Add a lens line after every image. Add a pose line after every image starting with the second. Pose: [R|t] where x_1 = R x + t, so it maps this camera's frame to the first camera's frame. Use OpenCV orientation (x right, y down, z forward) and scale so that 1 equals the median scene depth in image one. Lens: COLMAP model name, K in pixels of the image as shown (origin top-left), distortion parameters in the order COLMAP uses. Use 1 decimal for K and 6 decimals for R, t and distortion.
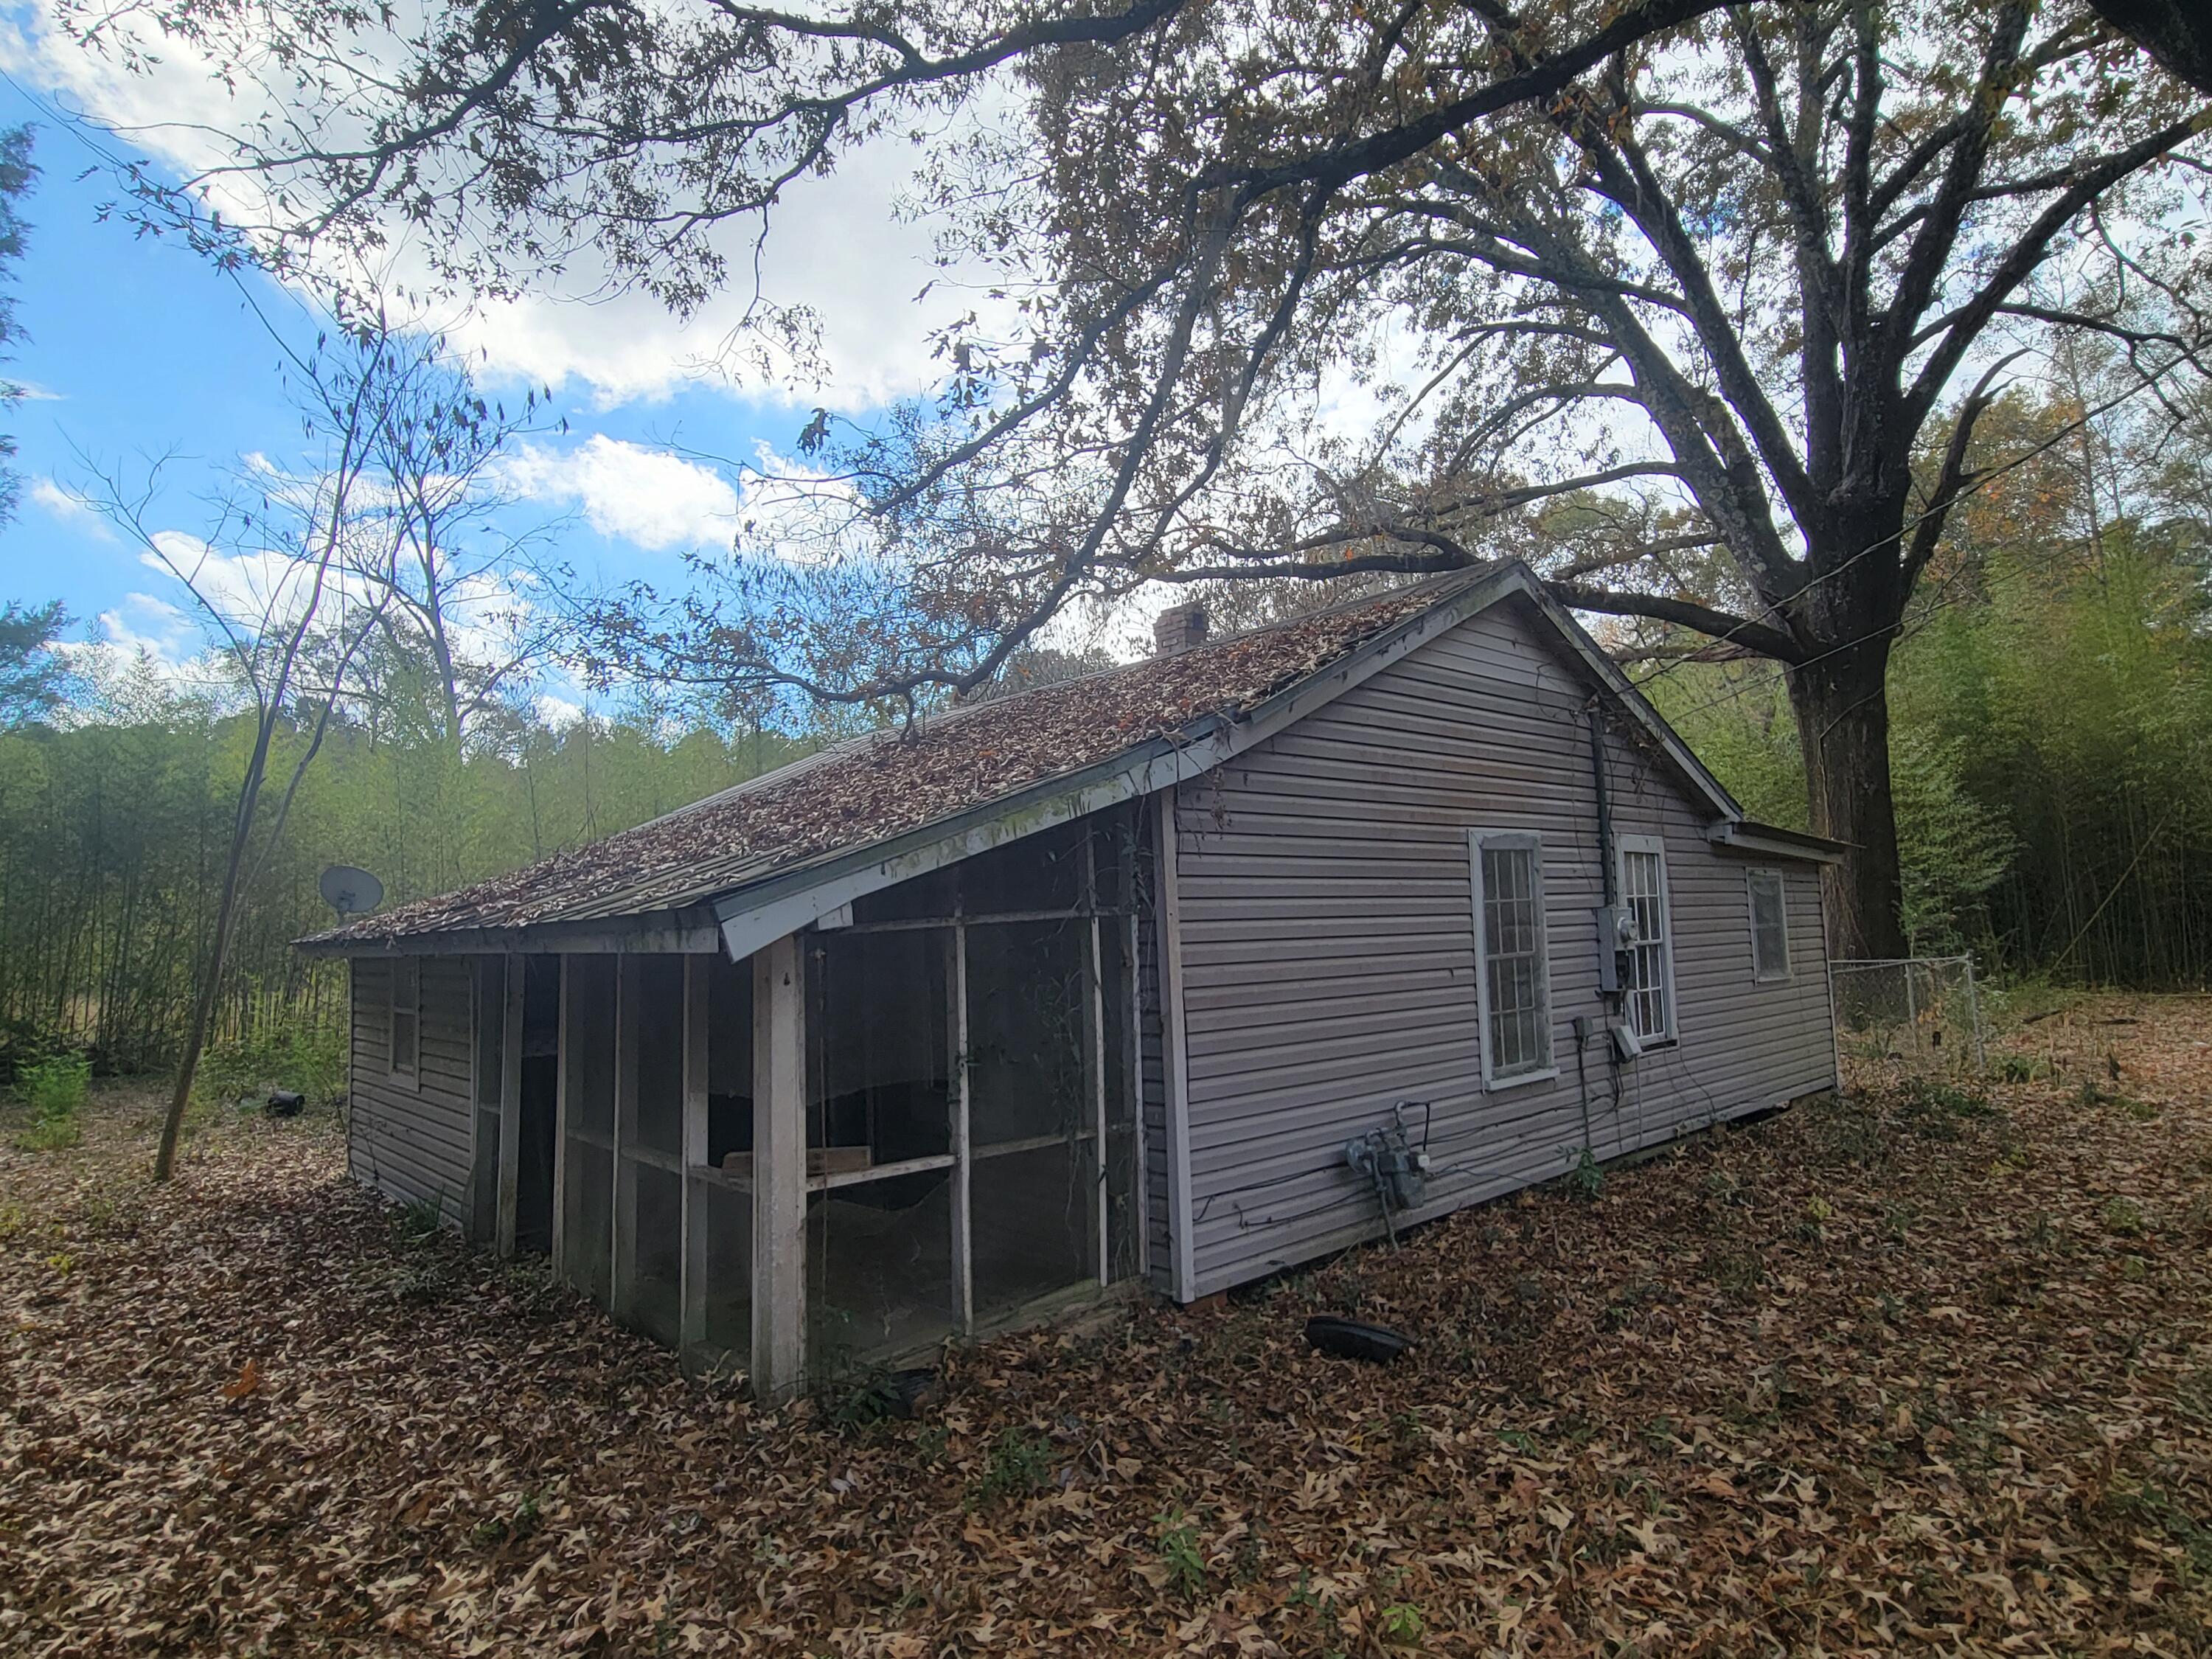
lens RADIAL K [[1173.7, 0, 1106.0], [0, 1173.7, 829.5], [0, 0, 1]] dist [-0.000444, -0.000375]
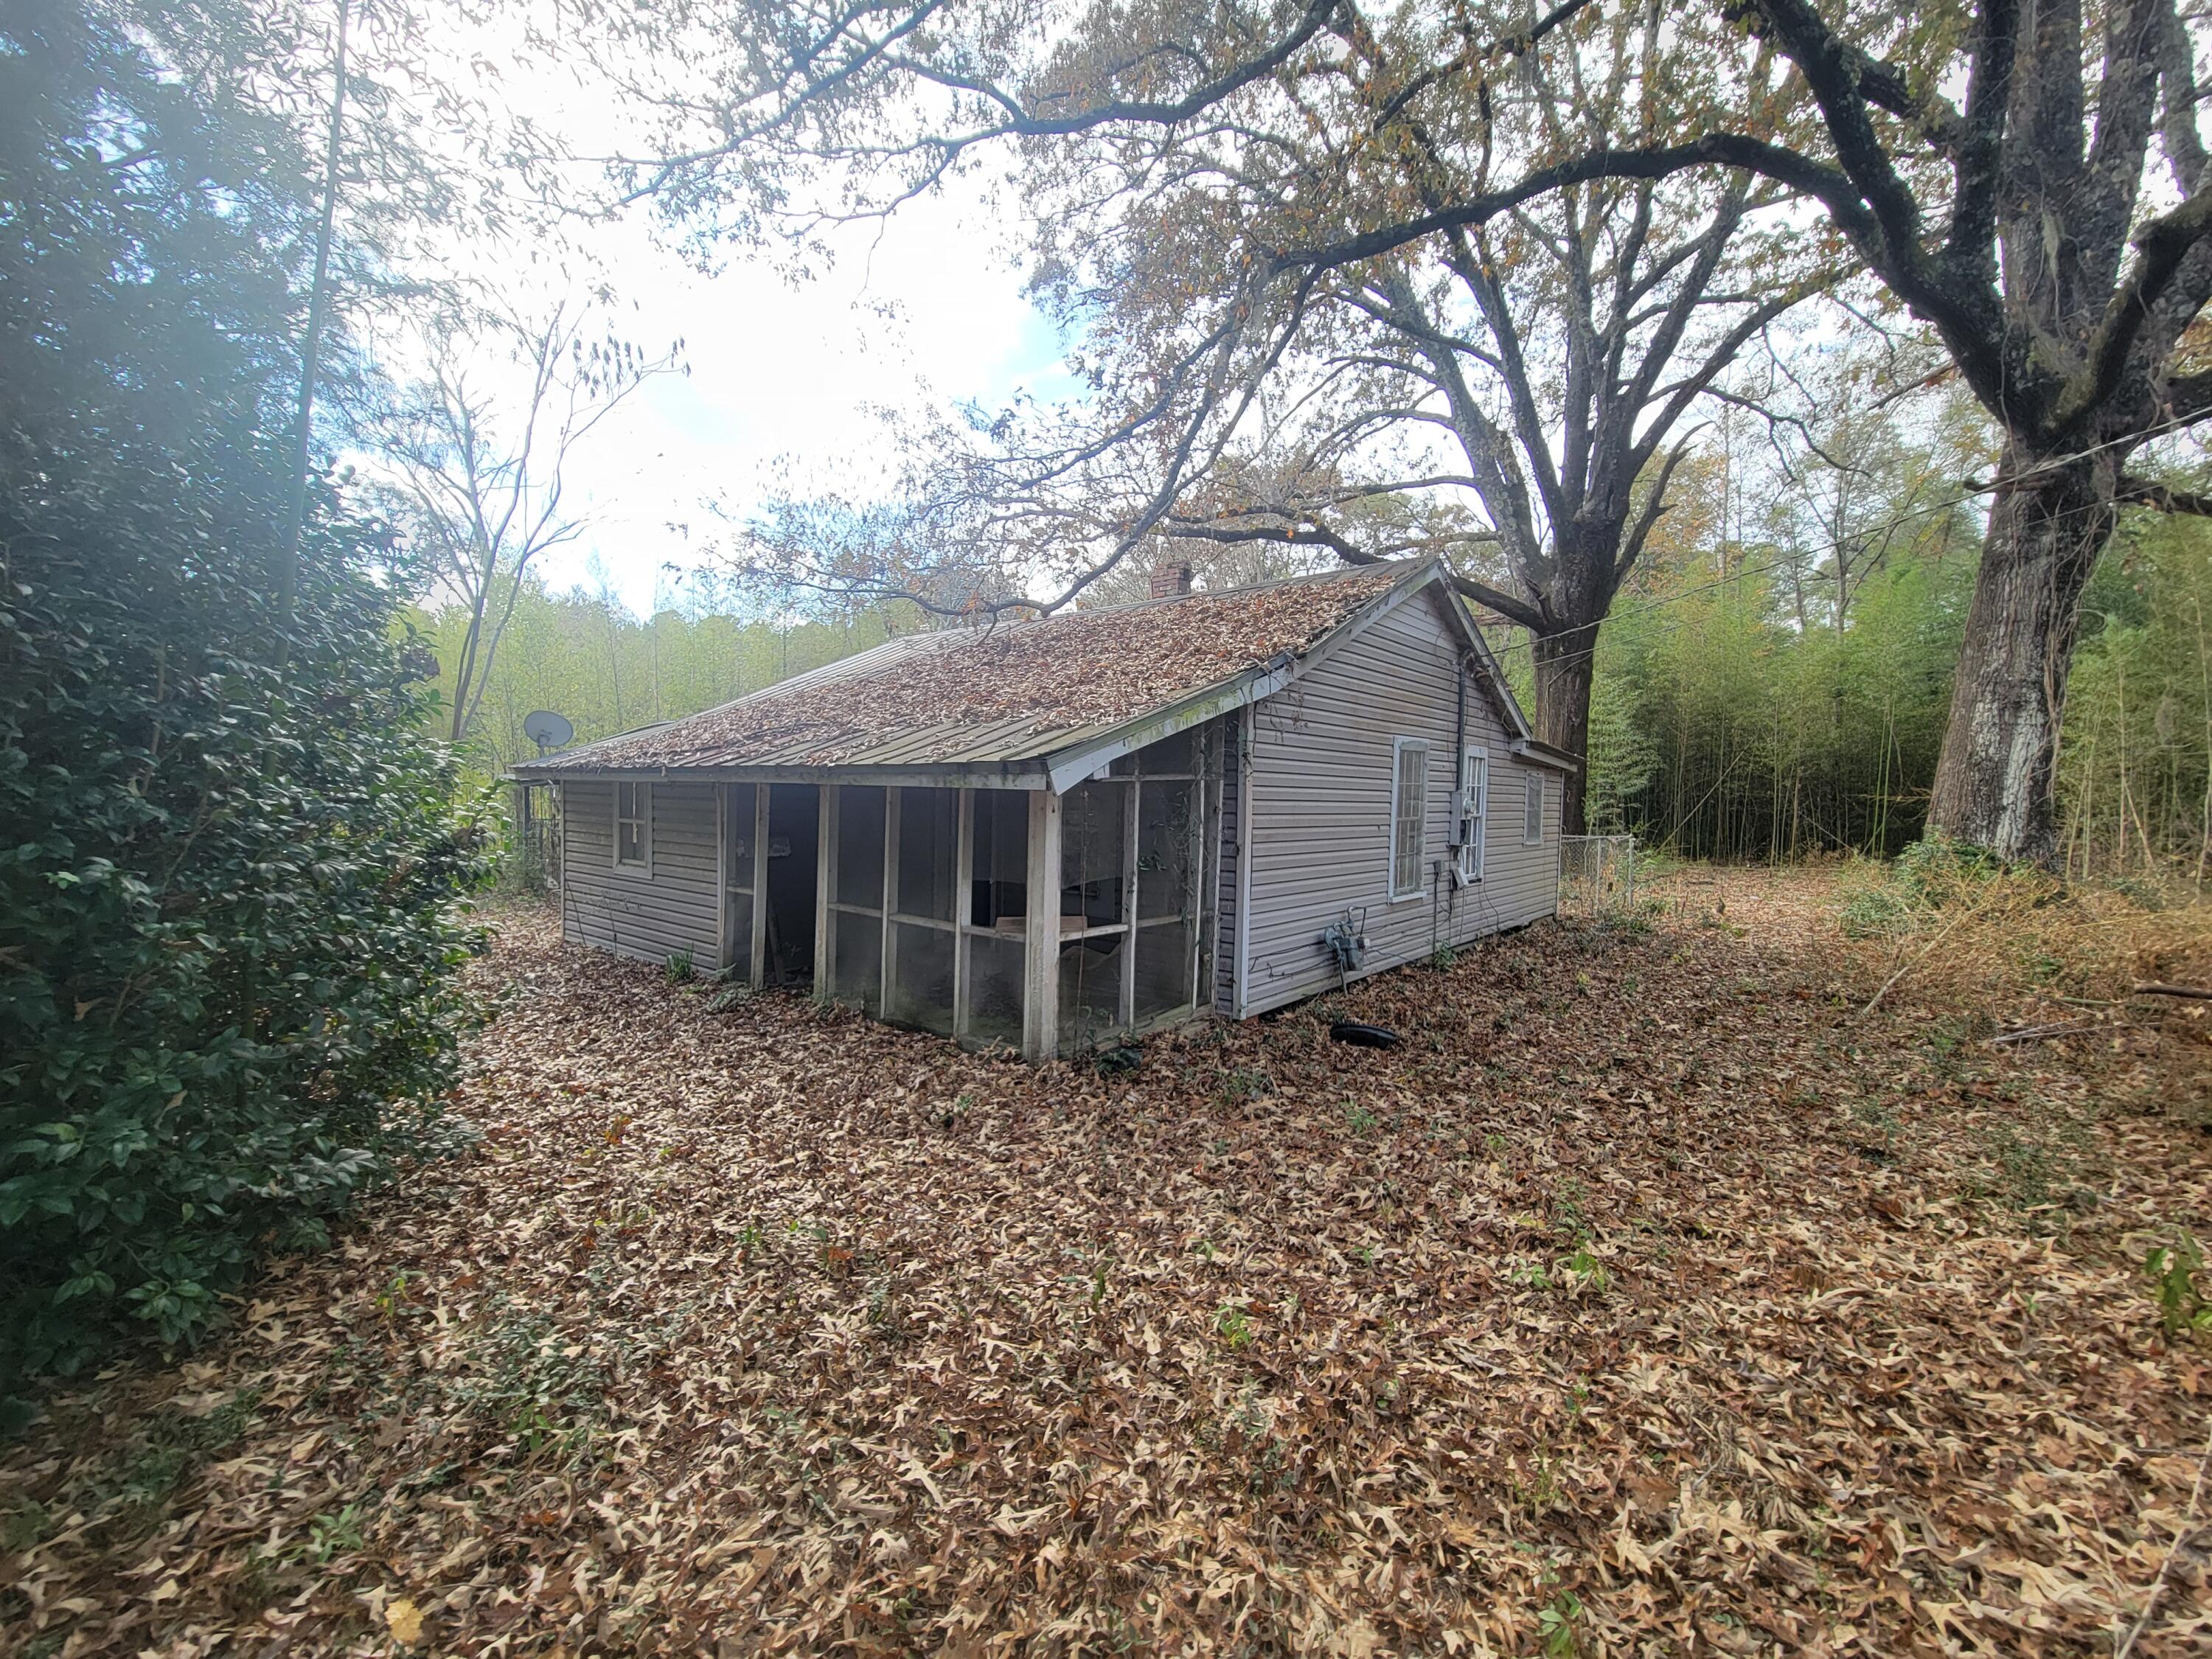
lens RADIAL K [[892.9, 0, 1106.0], [0, 892.9, 829.5], [0, 0, 1]] dist [-0.001254, -0.000047]
pose [[0.989274, 0.045335, 0.138859, -0.189855], [-0.062328, 0.990745, 0.120584, 0.002971], [-0.132107, -0.127945, 0.982943, -0.099093]]
